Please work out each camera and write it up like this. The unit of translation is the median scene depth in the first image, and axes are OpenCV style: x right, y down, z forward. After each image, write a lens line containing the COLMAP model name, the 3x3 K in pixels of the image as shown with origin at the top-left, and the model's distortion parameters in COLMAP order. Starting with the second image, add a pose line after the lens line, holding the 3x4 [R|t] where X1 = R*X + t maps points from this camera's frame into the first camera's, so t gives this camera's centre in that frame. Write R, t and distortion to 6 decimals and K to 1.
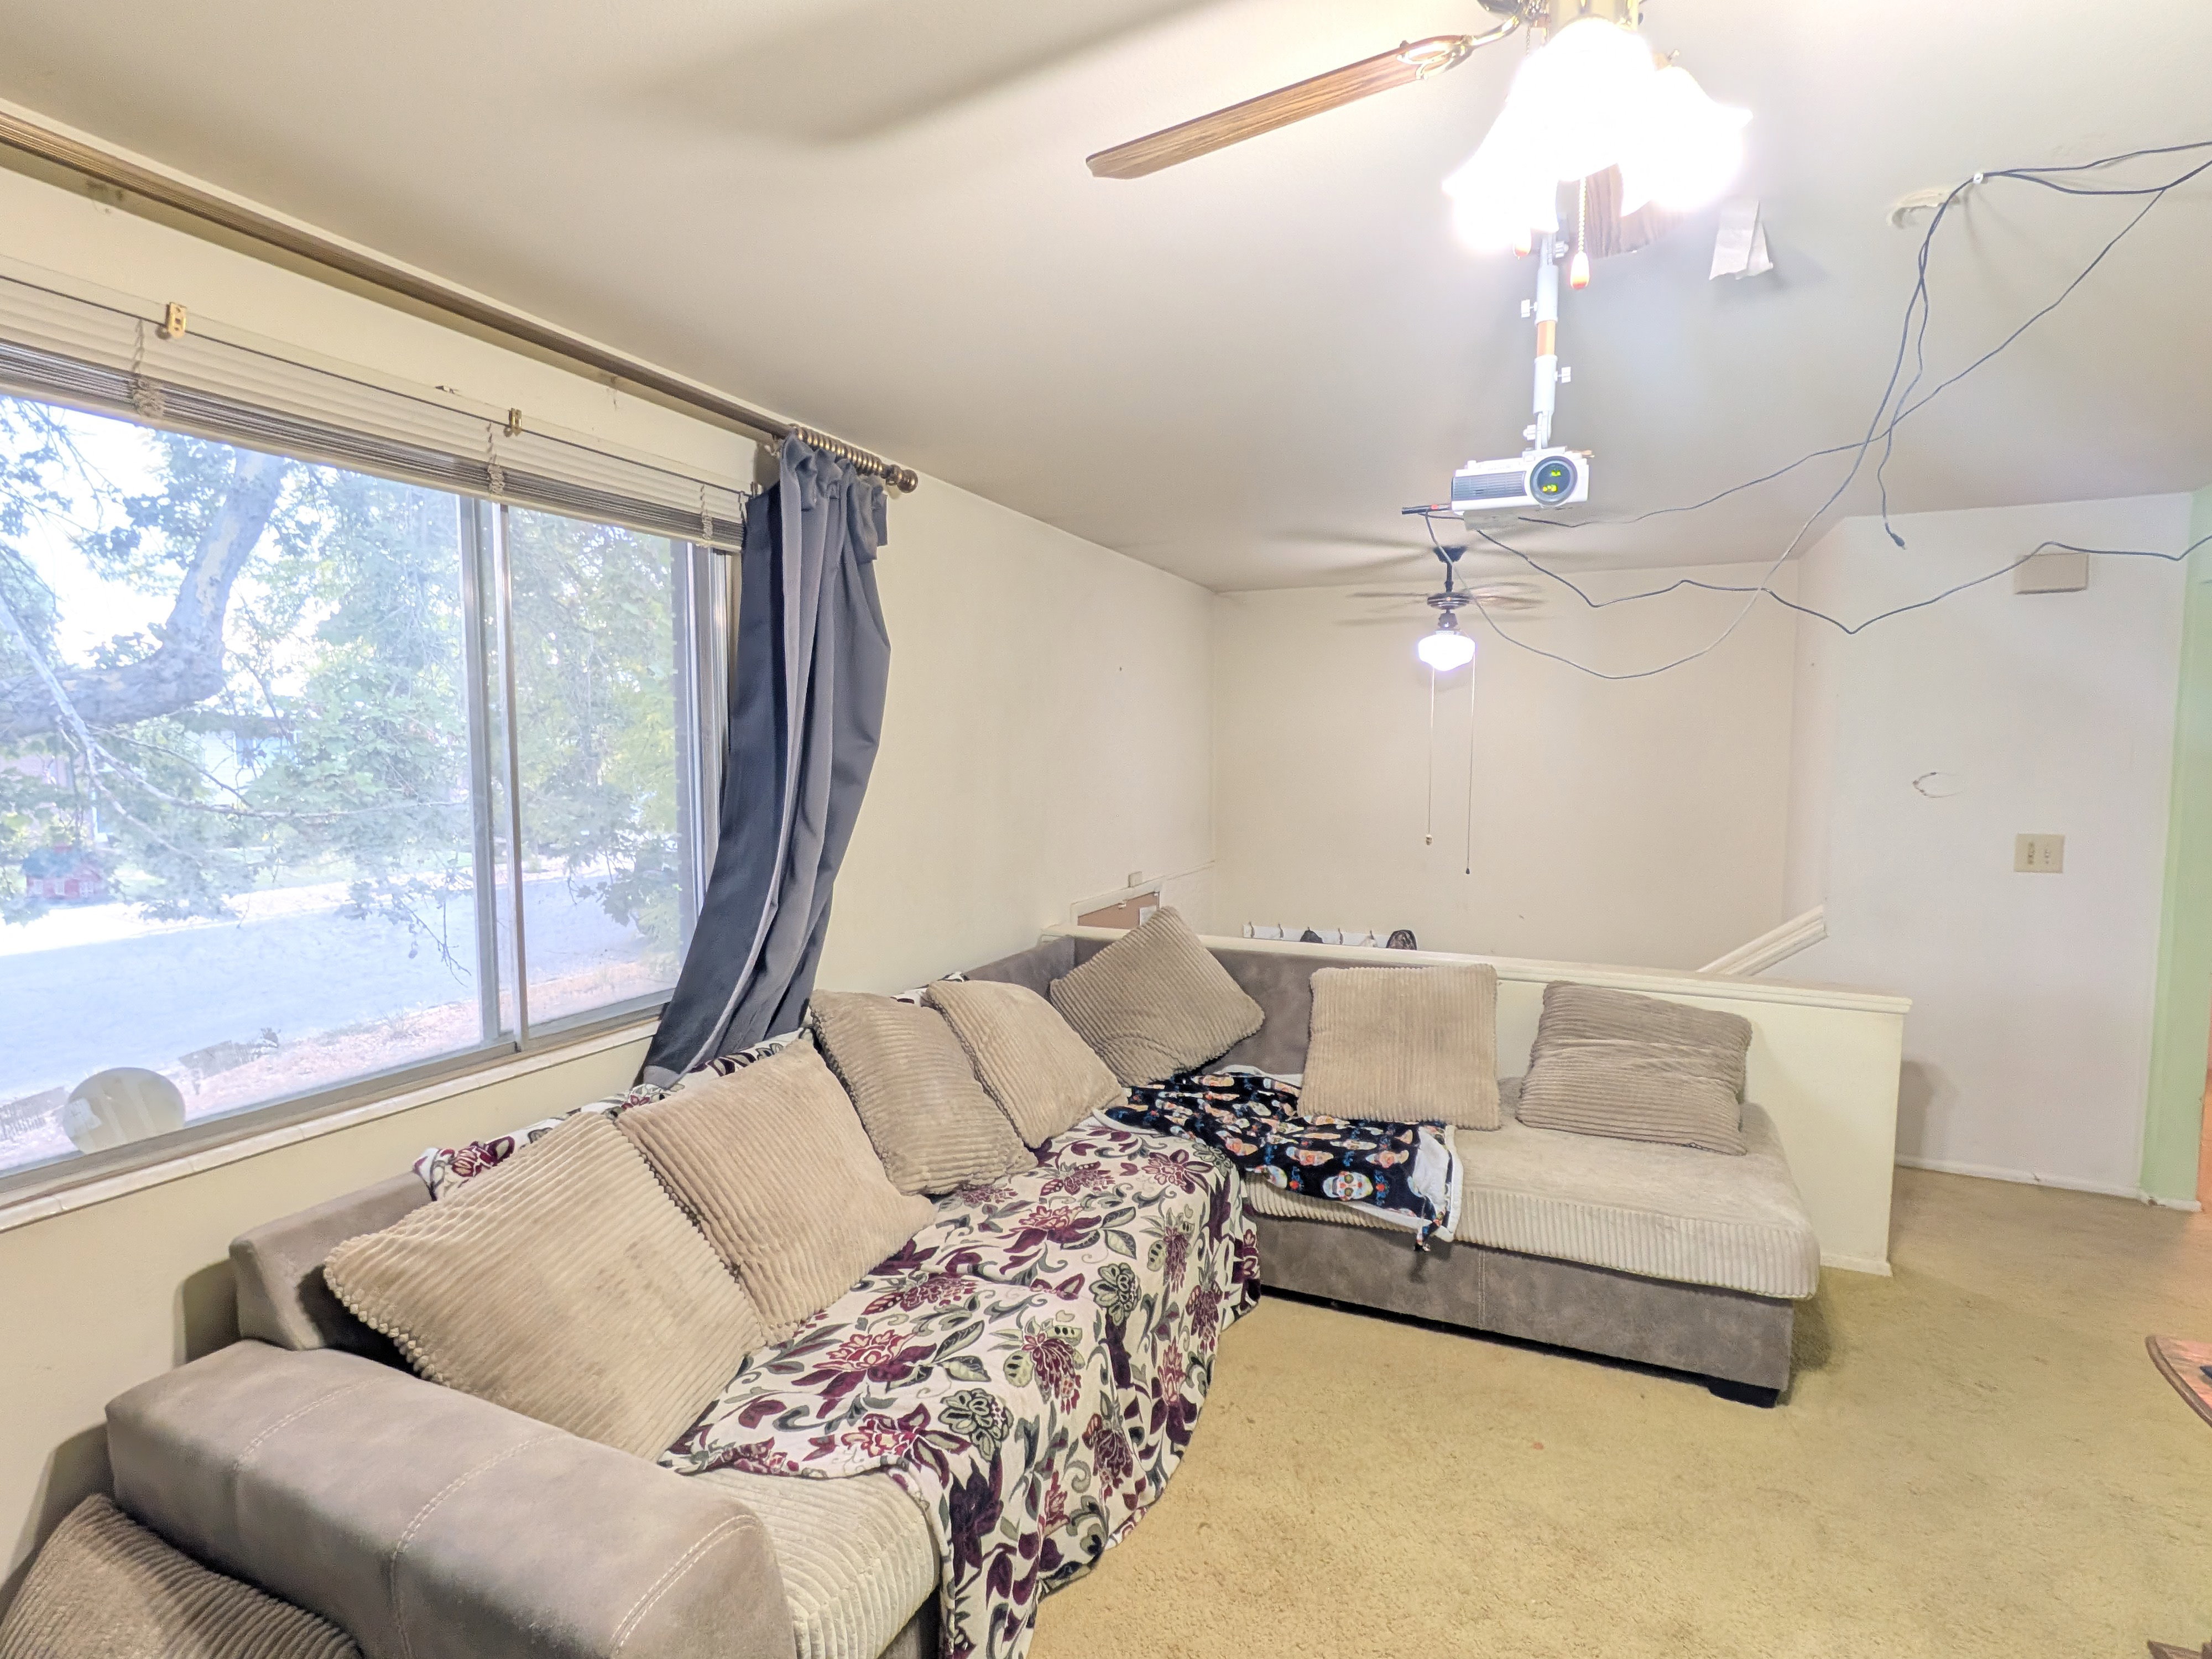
lens RADIAL K [[1097.1, 0, 1106.0], [0, 1097.1, 829.5], [0, 0, 1]] dist [-0.002152, -0.000174]
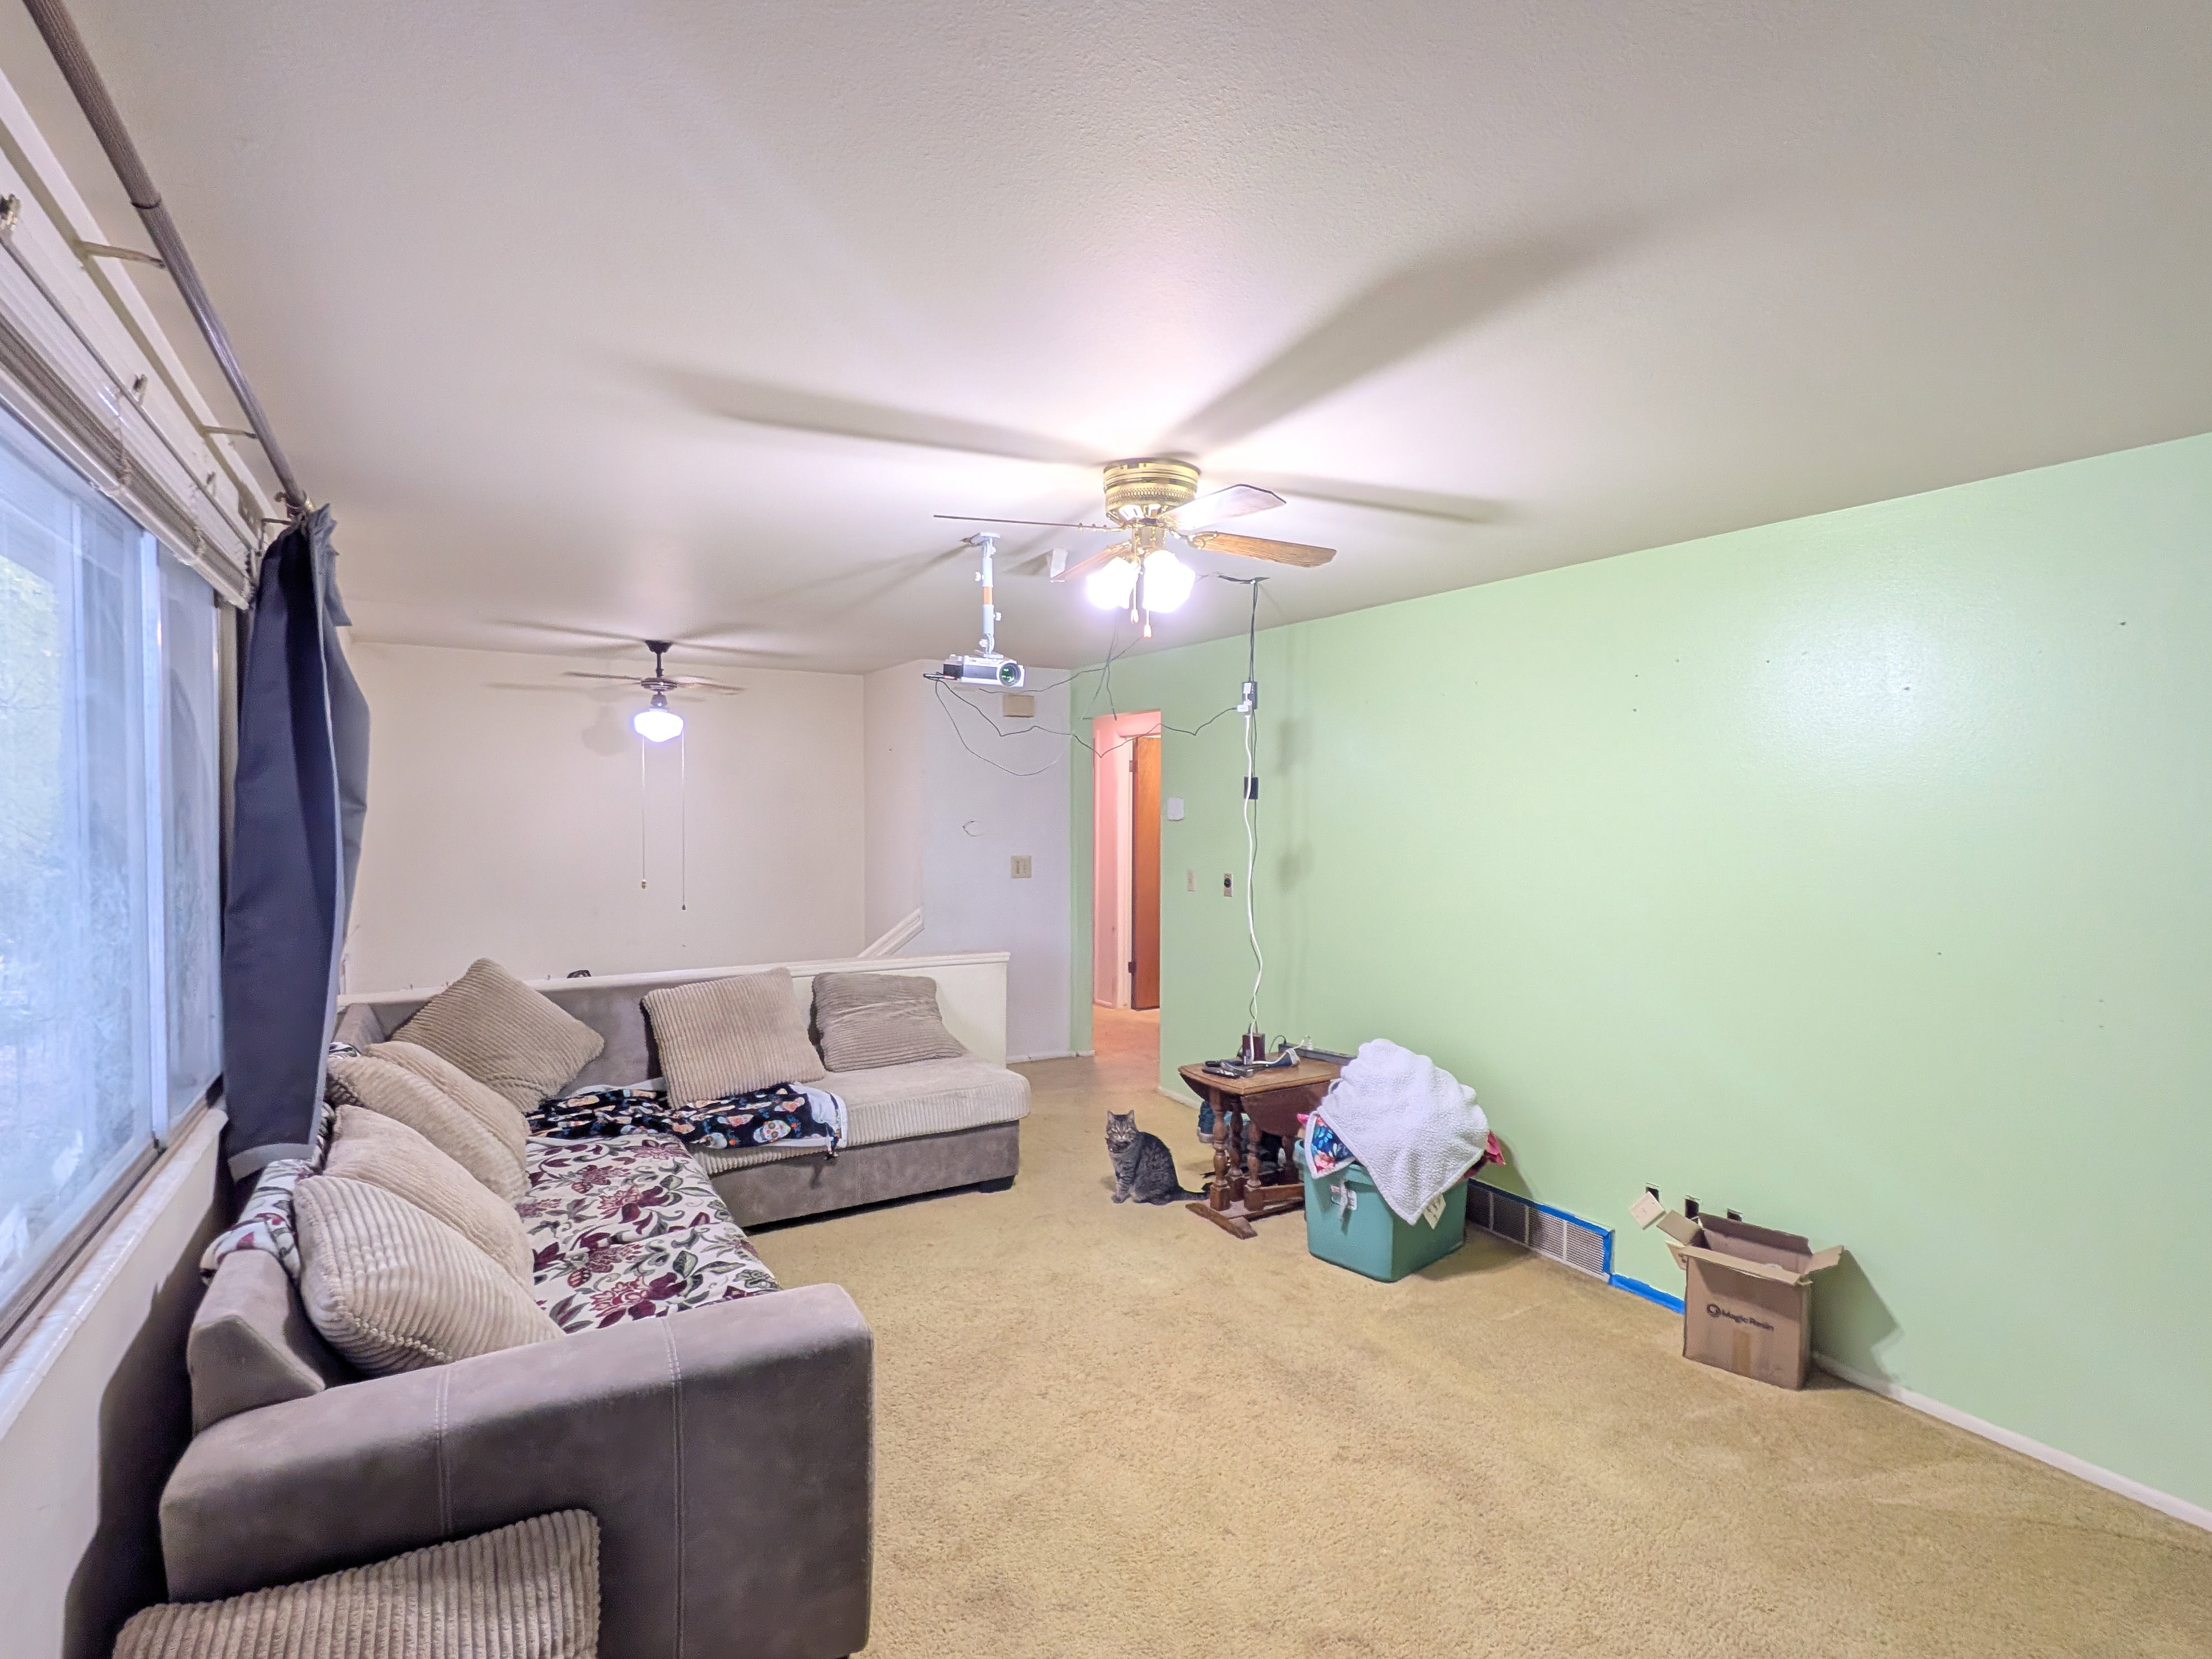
lens RADIAL K [[1097.1, 0, 1106.0], [0, 1097.1, 829.5], [0, 0, 1]] dist [-0.002152, -0.000174]
pose [[0.577110, -0.021637, 0.816380, -0.635419], [0.059394, 0.998114, -0.015533, -0.002627], [-0.814504, 0.057452, 0.577306, -0.142438]]
